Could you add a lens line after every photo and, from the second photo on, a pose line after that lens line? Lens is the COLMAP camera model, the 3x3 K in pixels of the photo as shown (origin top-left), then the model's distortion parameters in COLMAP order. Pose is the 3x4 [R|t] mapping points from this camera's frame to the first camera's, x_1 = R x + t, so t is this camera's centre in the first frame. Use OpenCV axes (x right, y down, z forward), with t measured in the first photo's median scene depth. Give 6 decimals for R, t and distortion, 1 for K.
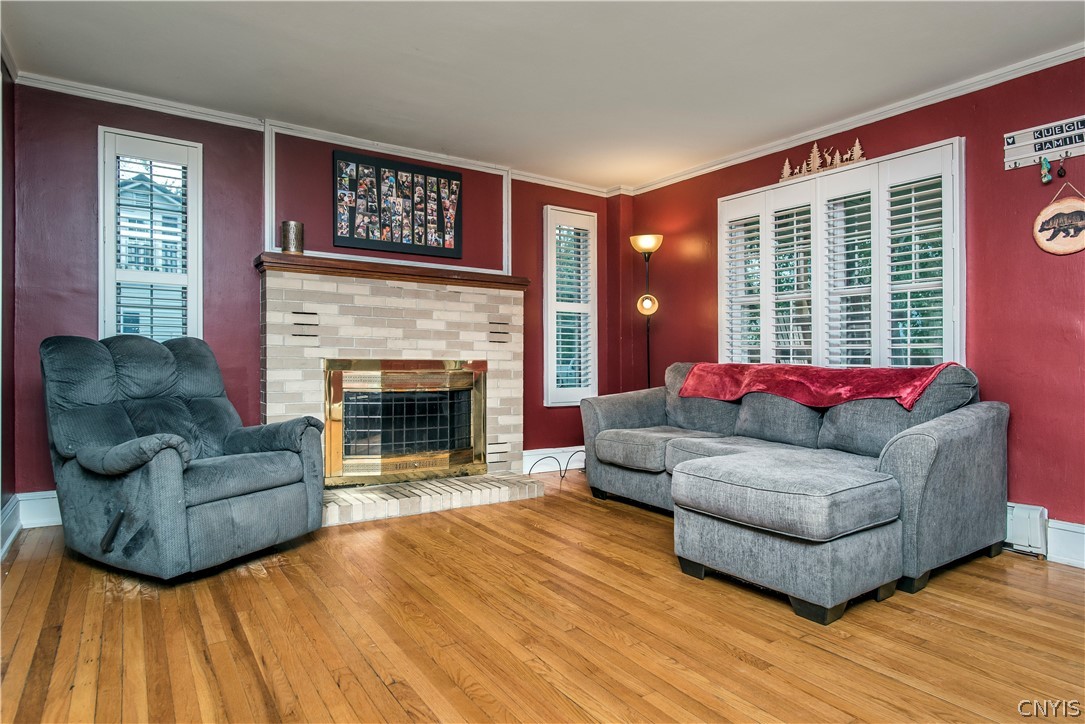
lens RADIAL K [[608.9, 0, 521.9], [0, 608.9, 346.8], [0, 0, 1]] dist [0.000030, -0.000674]
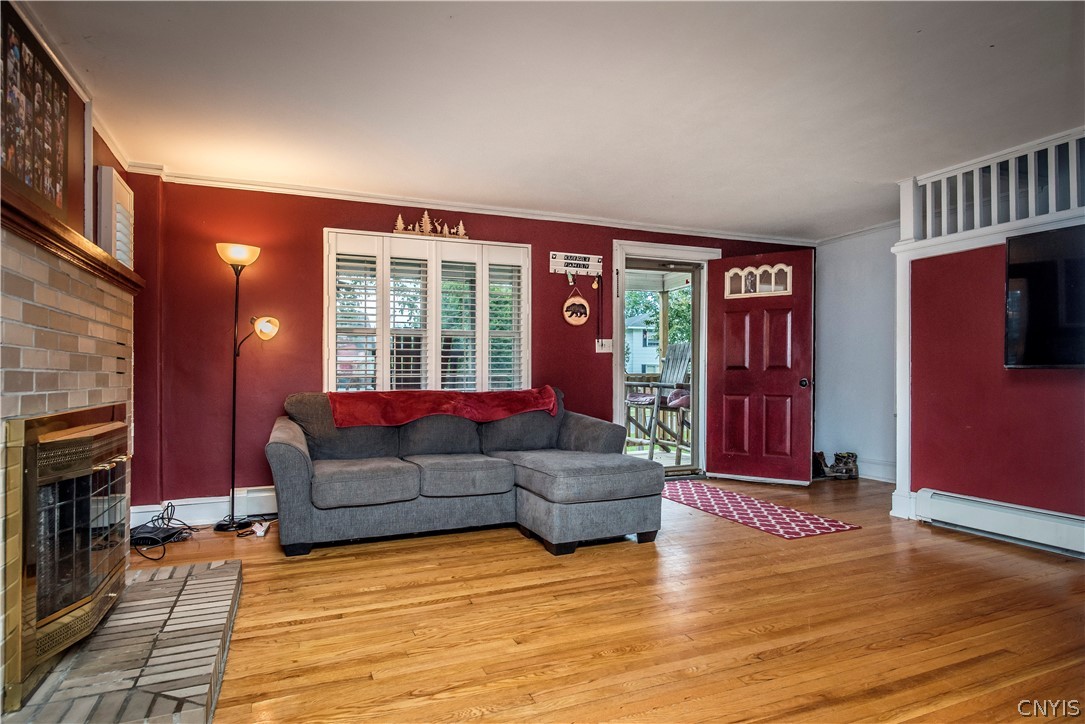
lens RADIAL K [[608.9, 0, 539.3], [0, 608.9, 367.0], [0, 0, 1]] dist [0.000030, -0.000674]
pose [[0.197255, -0.001430, 0.980351, -0.627361], [-0.004296, 0.999988, 0.002323, -0.019747], [-0.980343, -0.004669, 0.197246, 0.486291]]
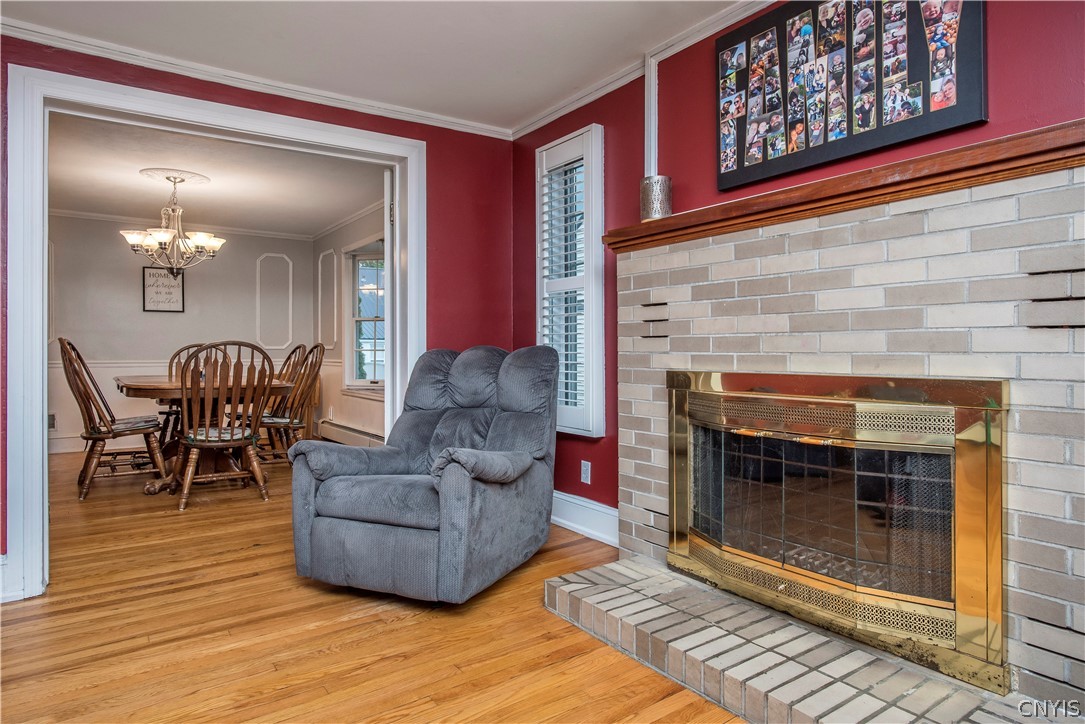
lens RADIAL K [[608.9, 0, 573.5], [0, 608.9, 352.4], [0, 0, 1]] dist [0.000030, -0.000674]
pose [[0.086056, -0.010387, -0.996236, 0.296451], [0.022801, 0.999704, -0.008454, 0.002974], [0.996029, -0.021987, 0.086268, 0.768117]]
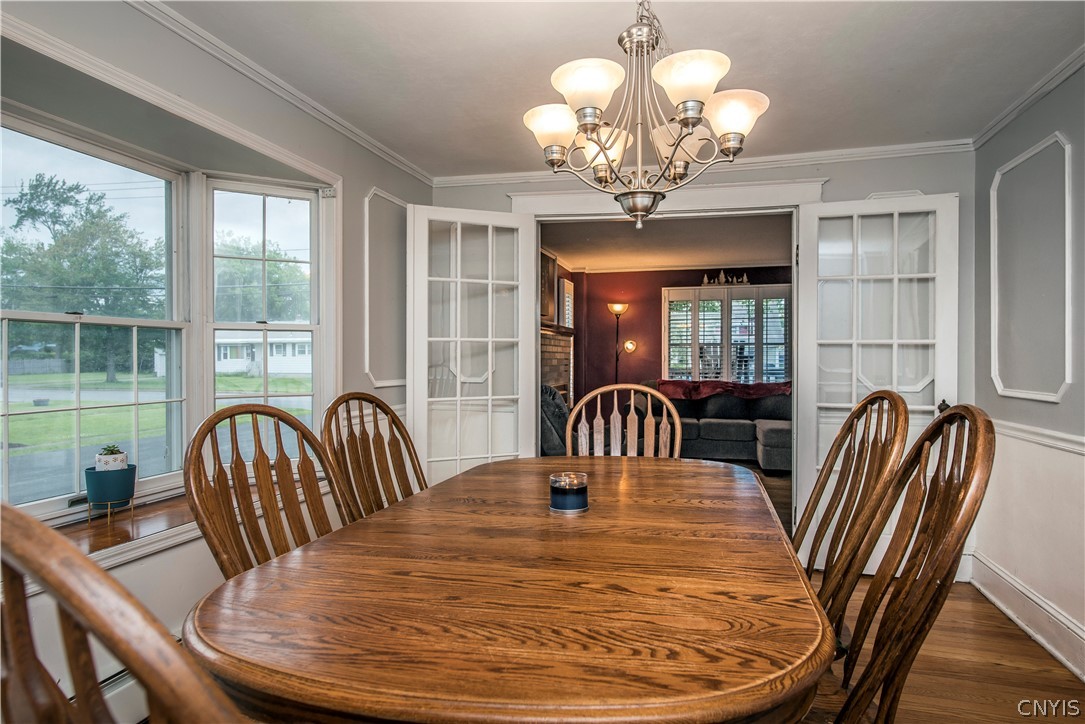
lens RADIAL K [[608.9, 0, 538.7], [0, 608.9, 365.1], [0, 0, 1]] dist [0.000030, -0.000674]
pose [[0.760379, -0.013054, 0.649349, -1.180476], [0.003170, 0.999861, 0.016388, -0.050697], [-0.649472, -0.010403, 0.760314, -0.125908]]
